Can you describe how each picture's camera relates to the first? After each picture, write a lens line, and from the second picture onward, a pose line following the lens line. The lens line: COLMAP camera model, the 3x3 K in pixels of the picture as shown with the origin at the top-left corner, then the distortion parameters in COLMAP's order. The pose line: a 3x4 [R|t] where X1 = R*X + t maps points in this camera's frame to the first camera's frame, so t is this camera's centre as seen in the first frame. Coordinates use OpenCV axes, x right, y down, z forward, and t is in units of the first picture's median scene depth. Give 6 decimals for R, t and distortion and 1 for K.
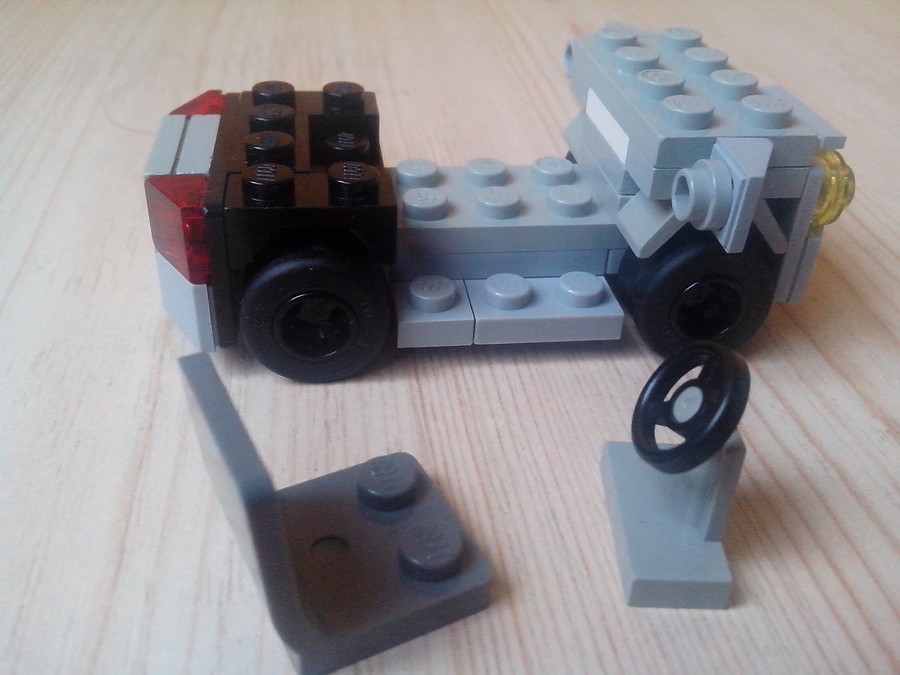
lens RADIAL K [[874.5, 0, 447.7], [0, 874.5, 318.1], [0, 0, 1]] dist [0.079520, -0.262112]
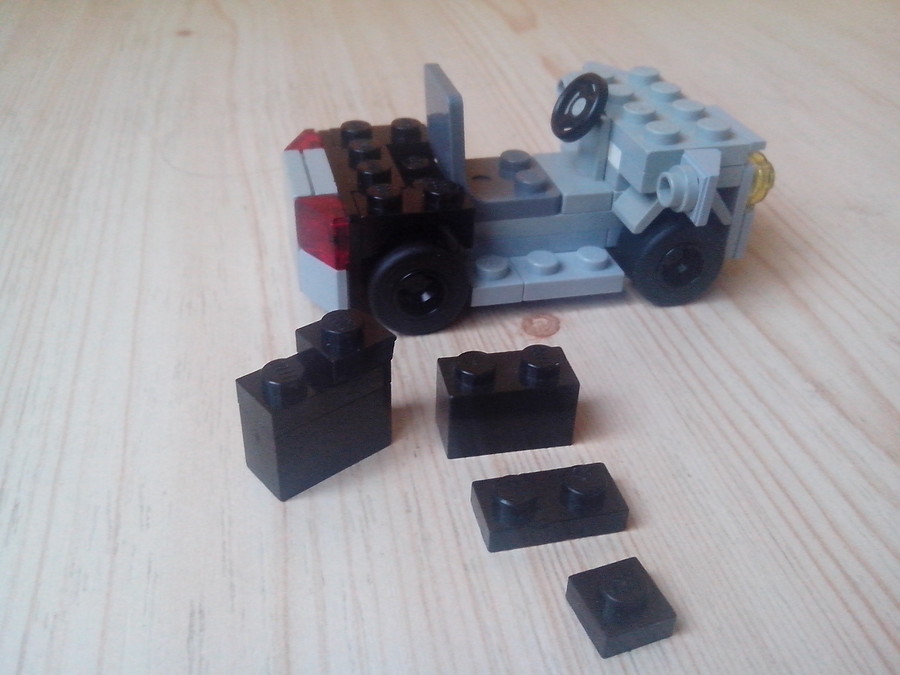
lens RADIAL K [[864.9, 0, 451.0], [0, 864.9, 306.4], [0, 0, 1]] dist [0.094789, -0.257543]
pose [[0.993840, -0.067690, 0.087754, -0.216407], [0.067990, 0.997686, -0.000438, 0.031221], [-0.087521, 0.006402, 0.996142, -0.402792]]
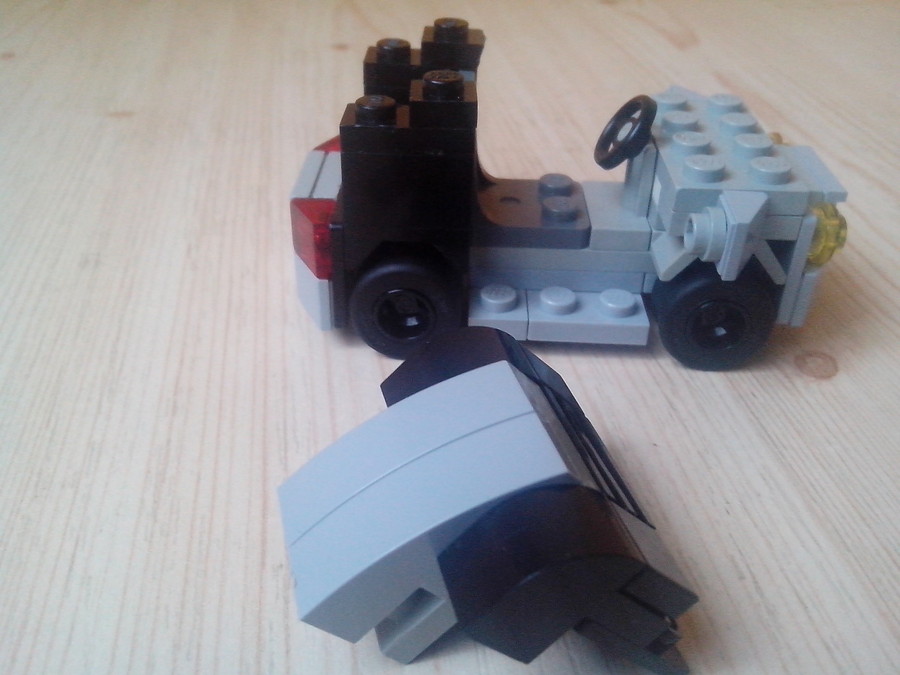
lens RADIAL K [[874.5, 0, 447.7], [0, 874.5, 318.1], [0, 0, 1]] dist [0.079520, -0.262112]
pose [[0.986511, 0.069368, -0.148268, 0.105097], [-0.072142, 0.997304, -0.013405, 0.024036], [0.146938, 0.023921, 0.988856, -0.290906]]
